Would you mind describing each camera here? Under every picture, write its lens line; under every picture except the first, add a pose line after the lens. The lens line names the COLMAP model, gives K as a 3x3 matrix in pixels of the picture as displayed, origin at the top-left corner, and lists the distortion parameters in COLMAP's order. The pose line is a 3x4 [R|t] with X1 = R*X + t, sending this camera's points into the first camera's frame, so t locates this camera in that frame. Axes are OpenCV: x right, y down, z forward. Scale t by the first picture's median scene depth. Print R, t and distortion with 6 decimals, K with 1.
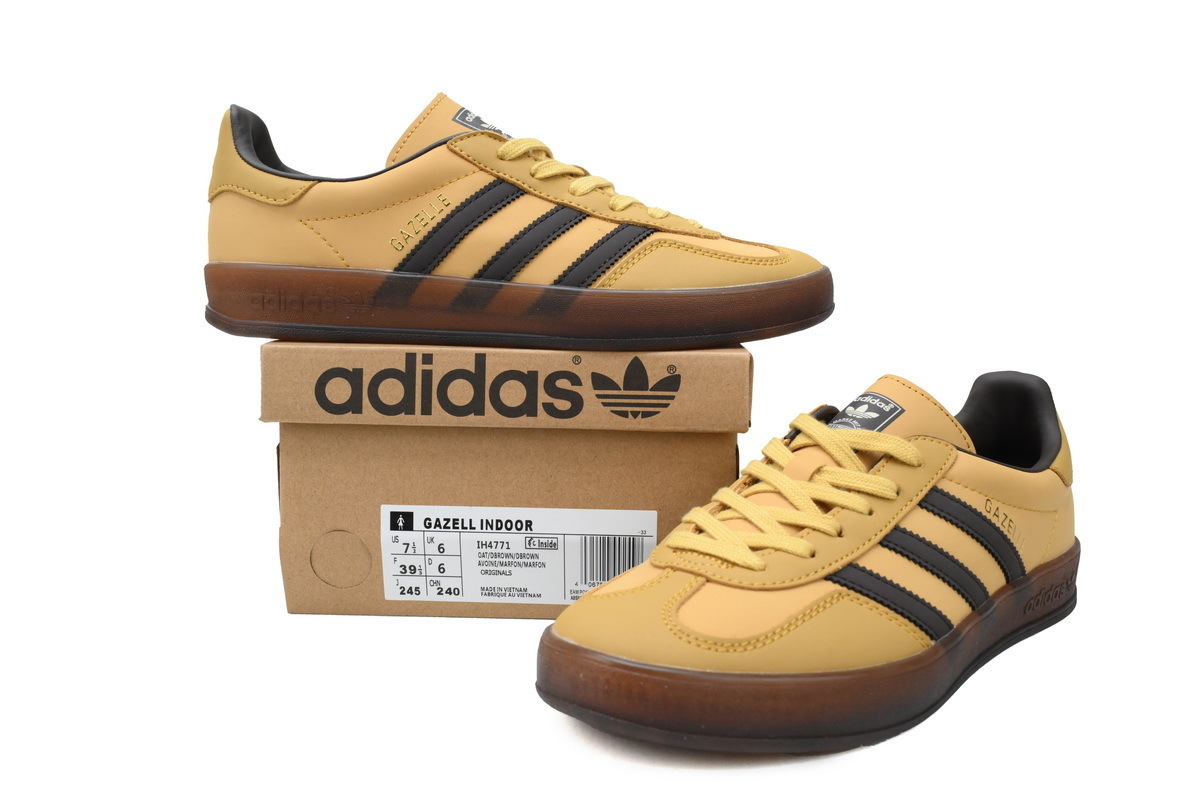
lens RADIAL K [[1044.5, 0, 600.0], [0, 1044.5, 400.0], [0, 0, 1]] dist [0.003938, 0.001056]
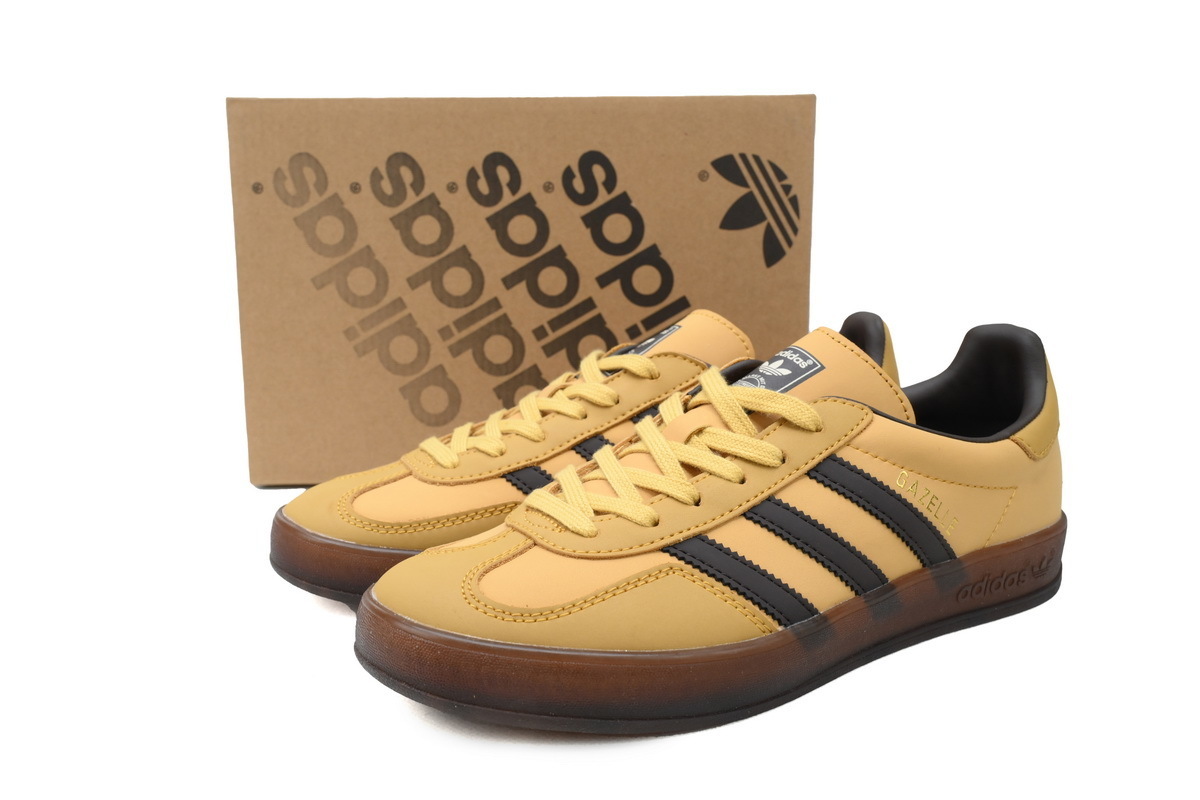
lens RADIAL K [[1044.5, 0, 600.0], [0, 1044.5, 400.0], [0, 0, 1]] dist [0.003938, 0.001056]
pose [[0.971973, 0.033853, -0.232643, 0.345537], [-0.019555, 0.997791, 0.063494, -0.016884], [0.234279, -0.057166, 0.970487, 0.095519]]
